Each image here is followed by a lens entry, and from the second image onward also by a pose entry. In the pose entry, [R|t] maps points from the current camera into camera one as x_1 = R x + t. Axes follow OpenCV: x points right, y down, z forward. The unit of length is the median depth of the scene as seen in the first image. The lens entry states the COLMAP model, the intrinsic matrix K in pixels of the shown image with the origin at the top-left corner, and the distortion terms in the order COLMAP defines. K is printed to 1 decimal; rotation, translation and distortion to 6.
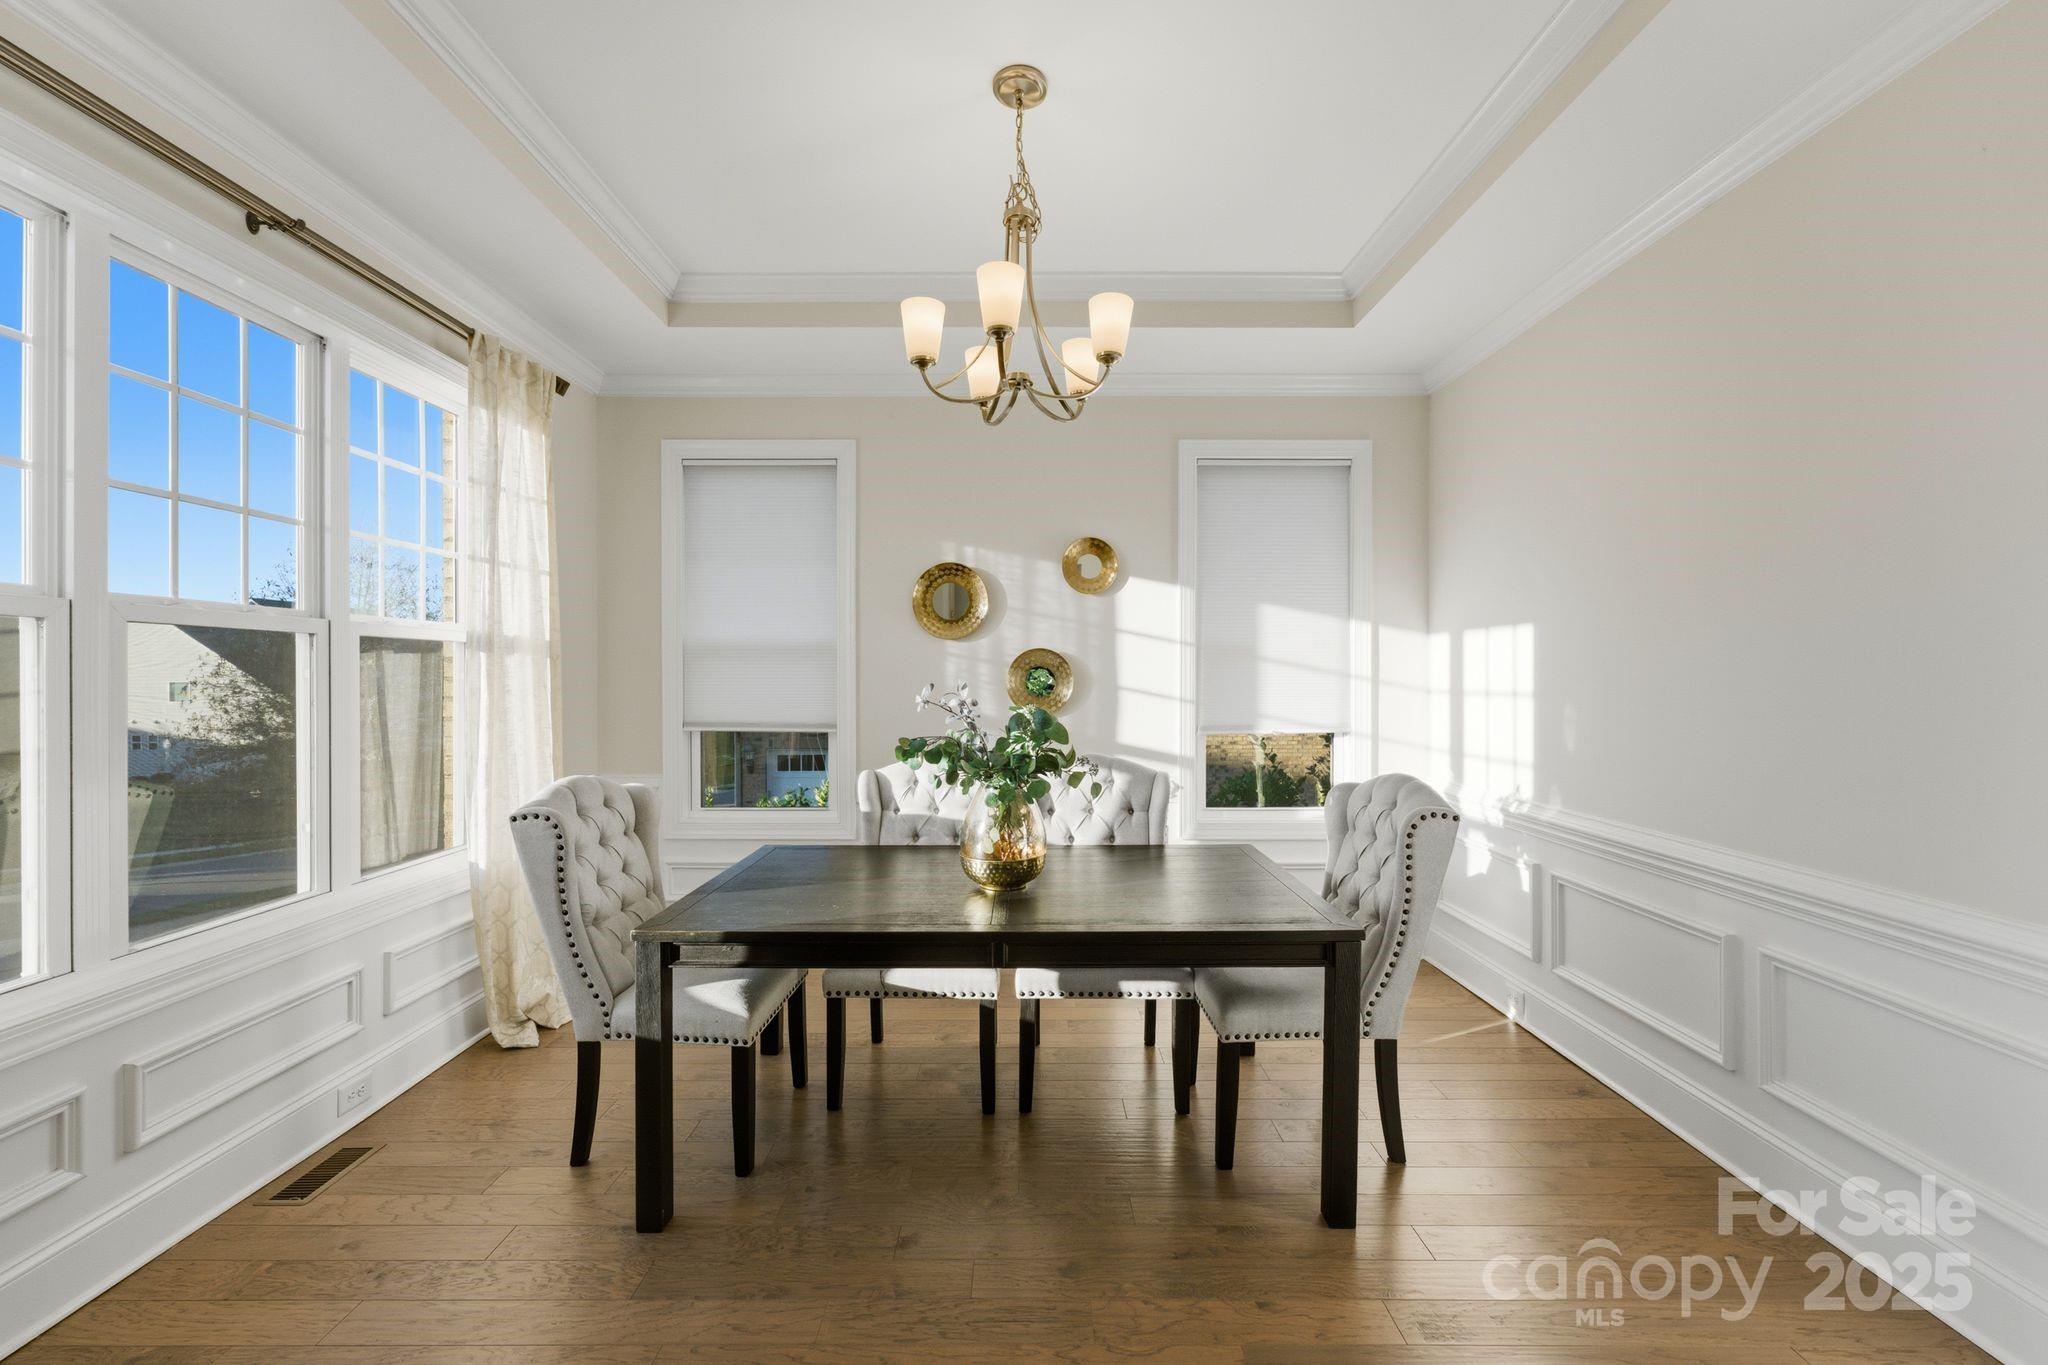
lens RADIAL K [[847.7, 0, 1038.3], [0, 847.7, 679.9], [0, 0, 1]] dist [0.008350, 0.000344]
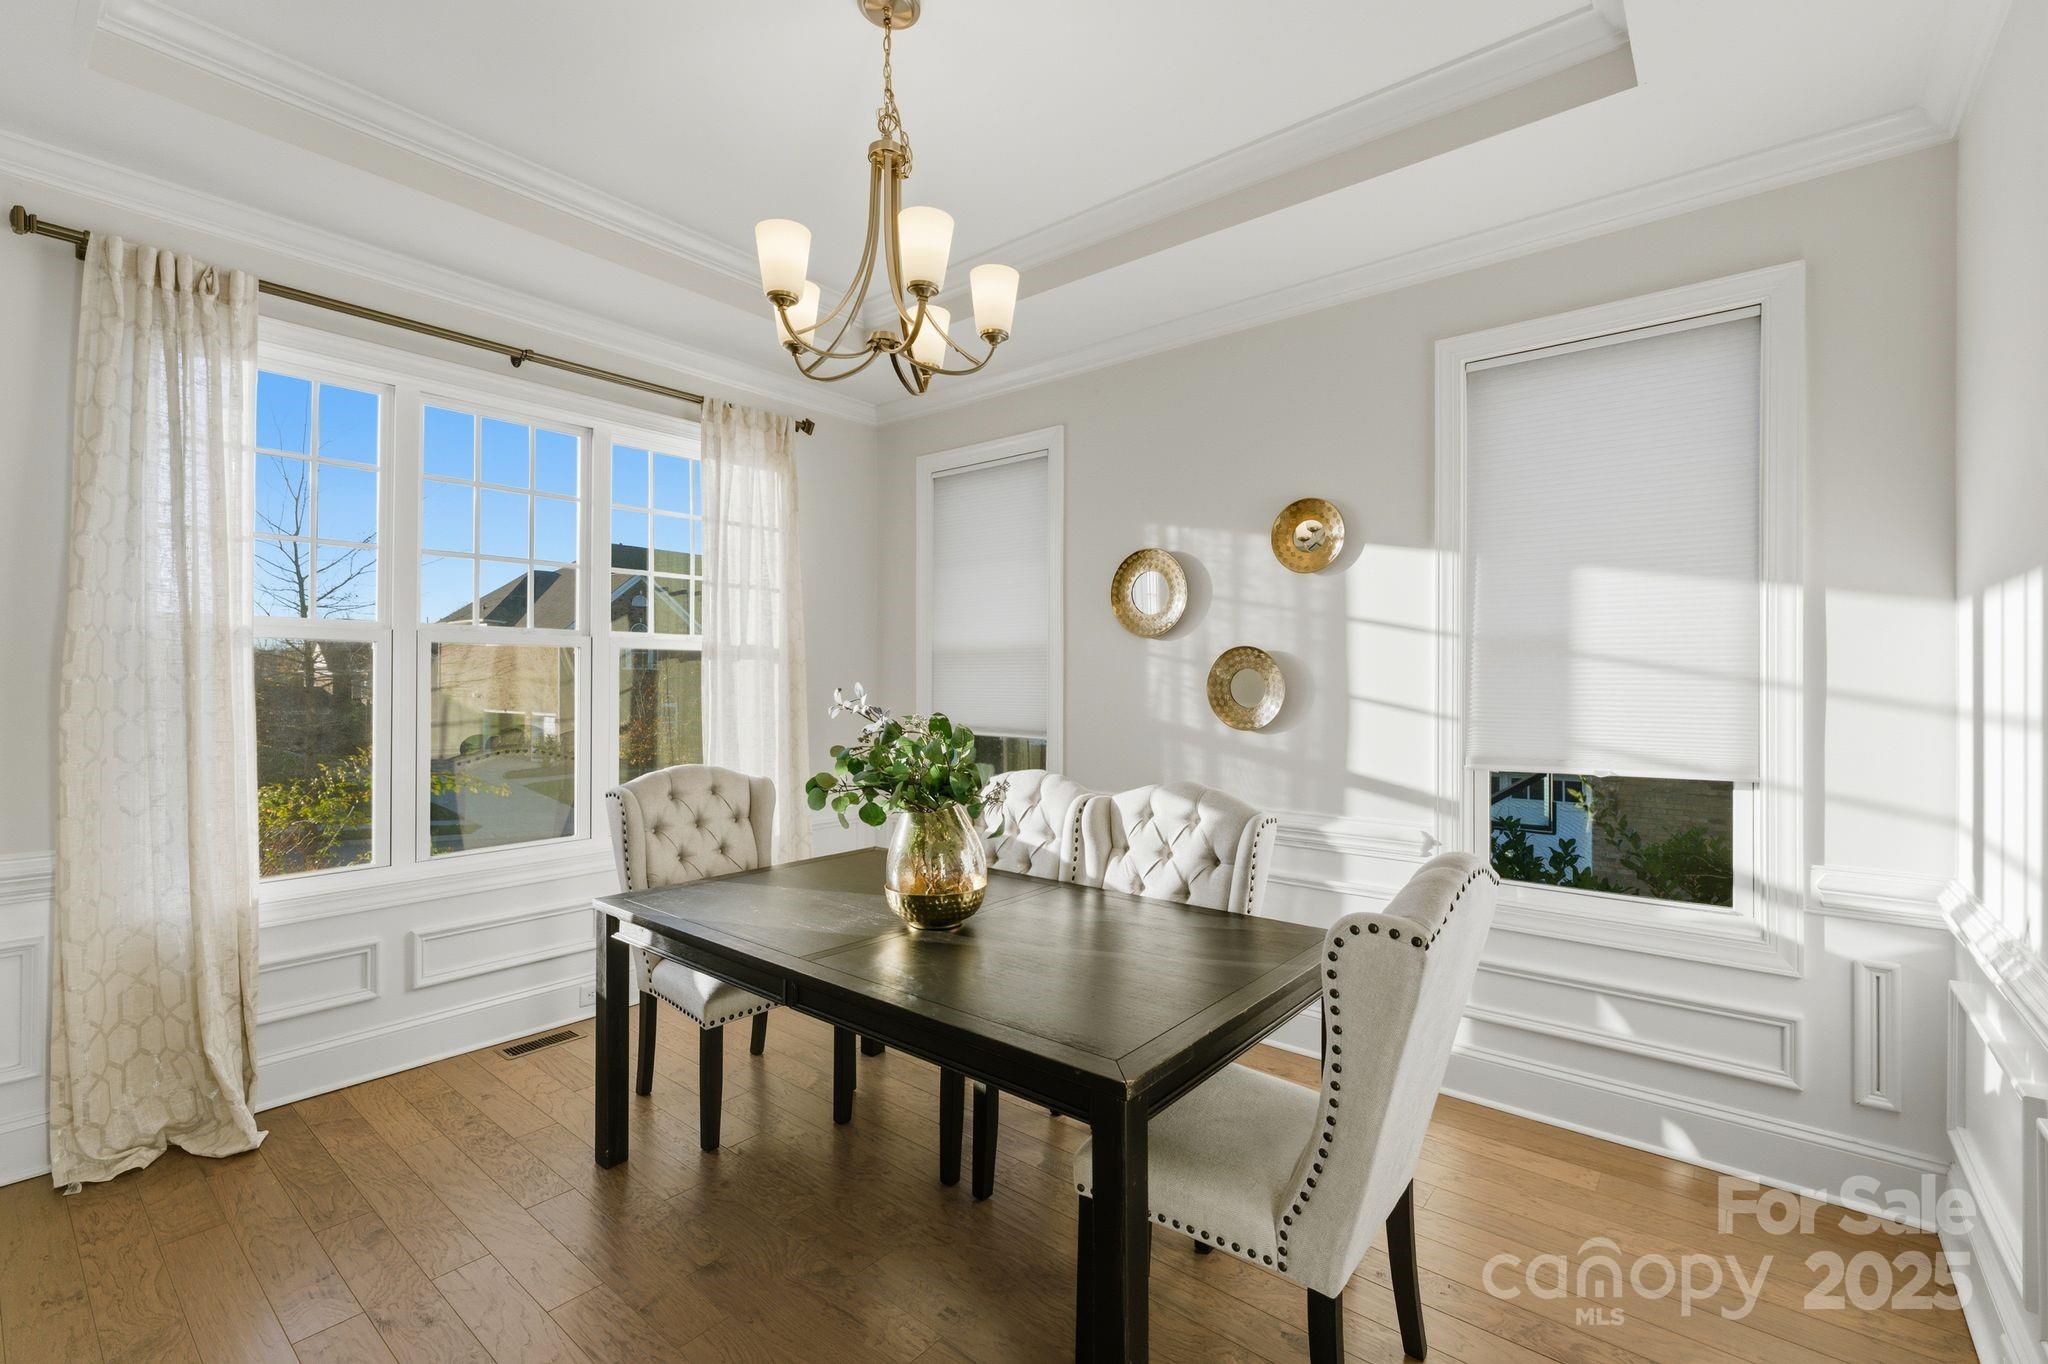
lens RADIAL K [[903.8, 0, 1017.9], [0, 903.8, 676.5], [0, 0, 1]] dist [0.002911, 0.000683]
pose [[0.764142, 0.001479, -0.645047, 0.479746], [-0.006125, 0.999969, -0.004963, -0.003825], [0.645019, 0.007744, 0.764127, 0.271871]]
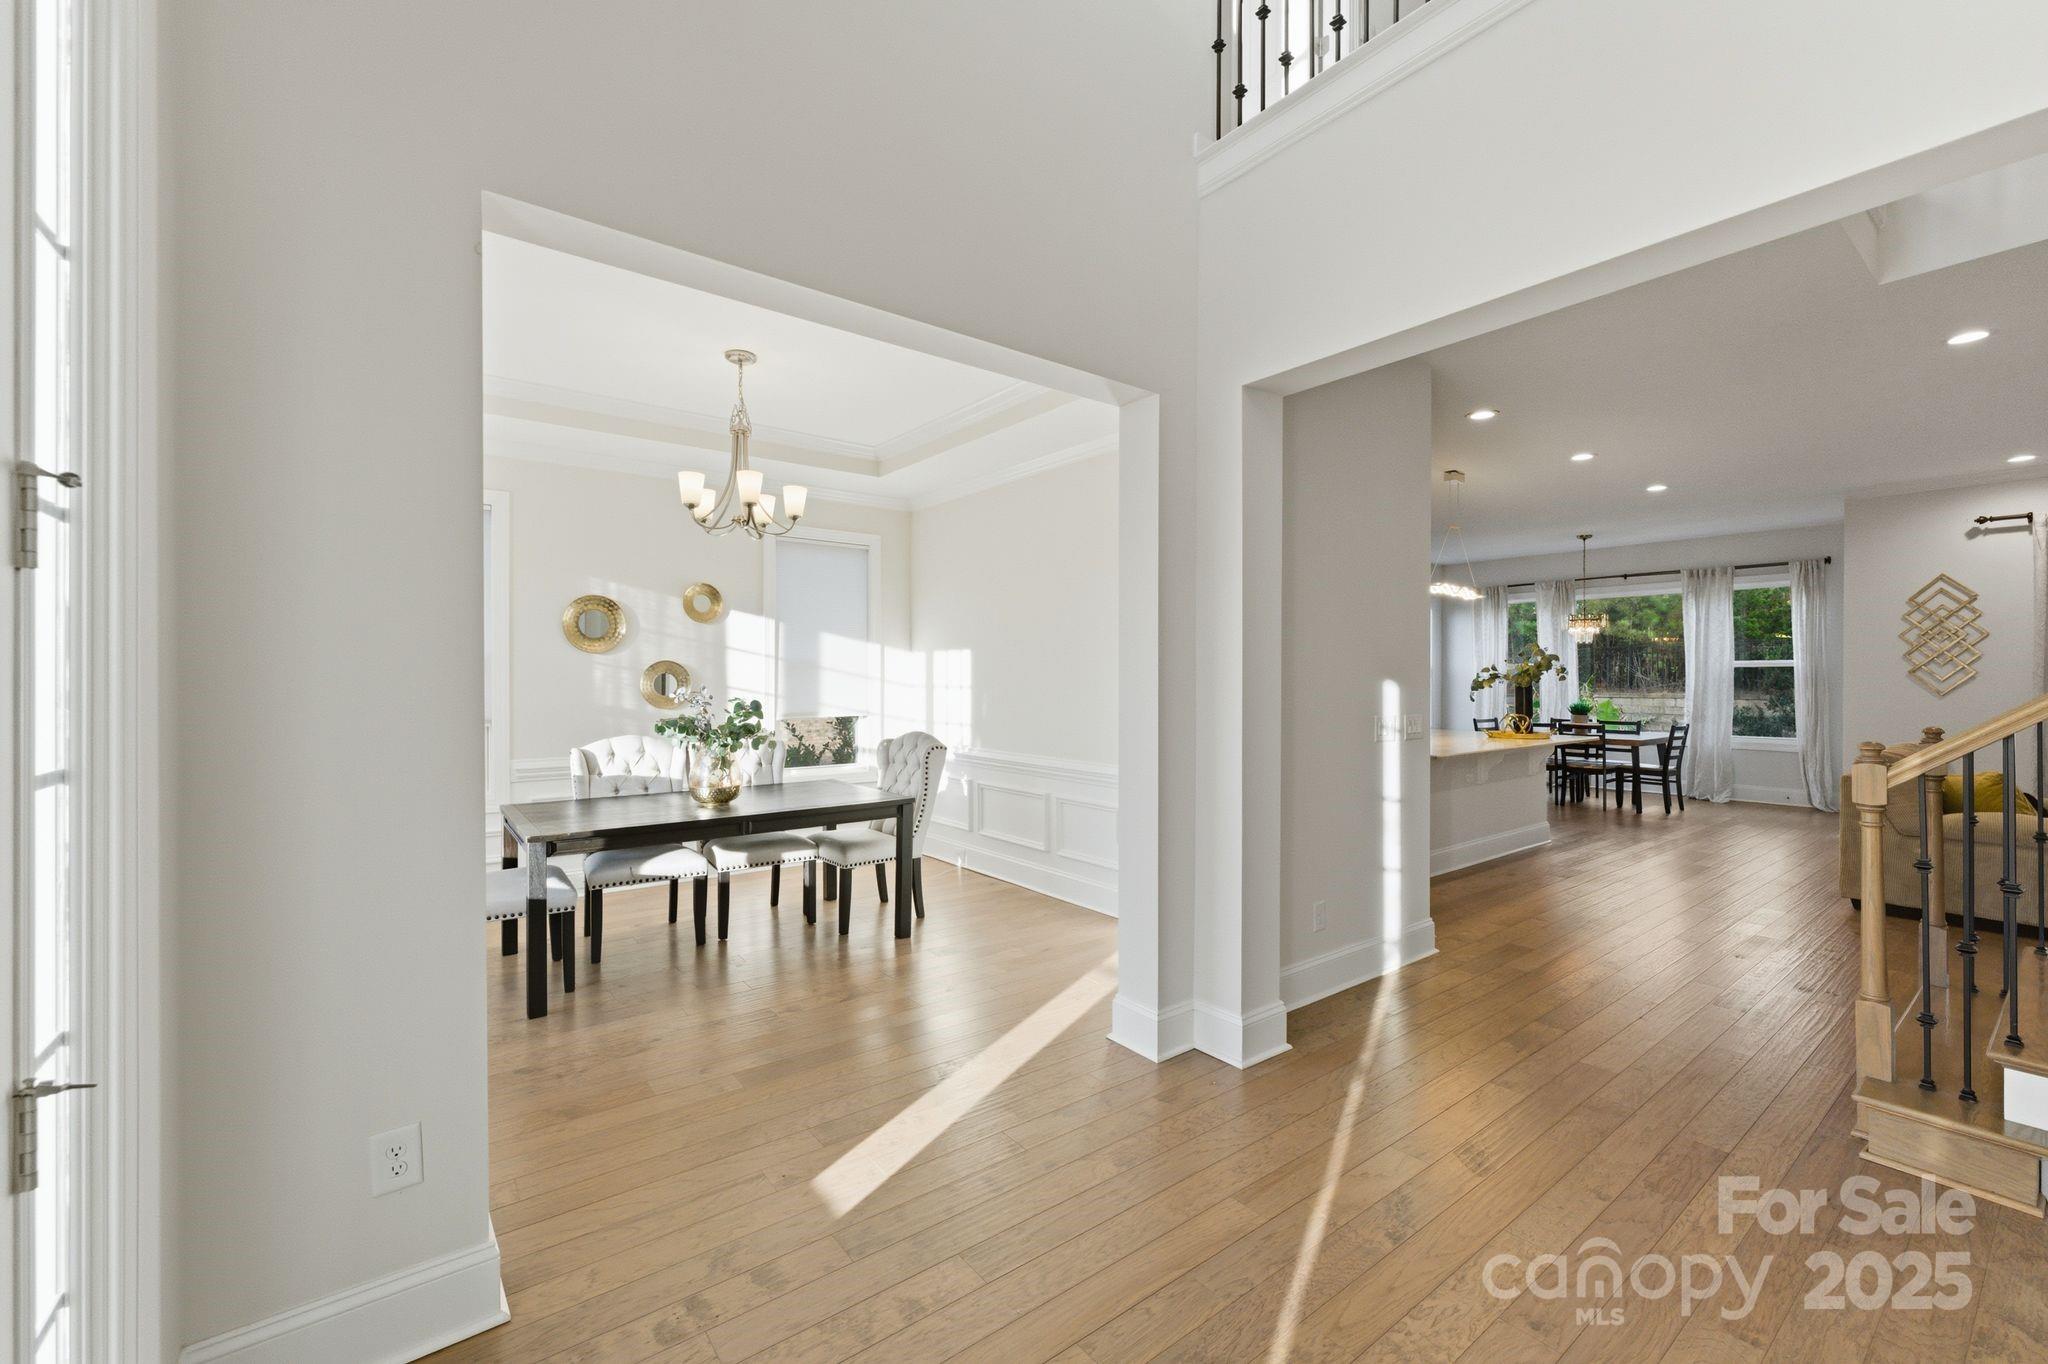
lens RADIAL K [[835.9, 0, 1019.6], [0, 835.9, 688.6], [0, 0, 1]] dist [0.008595, 0.000741]
pose [[0.815492, -0.011265, 0.578659, -0.400681], [-0.001492, 0.999766, 0.021566, -0.025167], [-0.578767, -0.018450, 0.815284, -0.576326]]
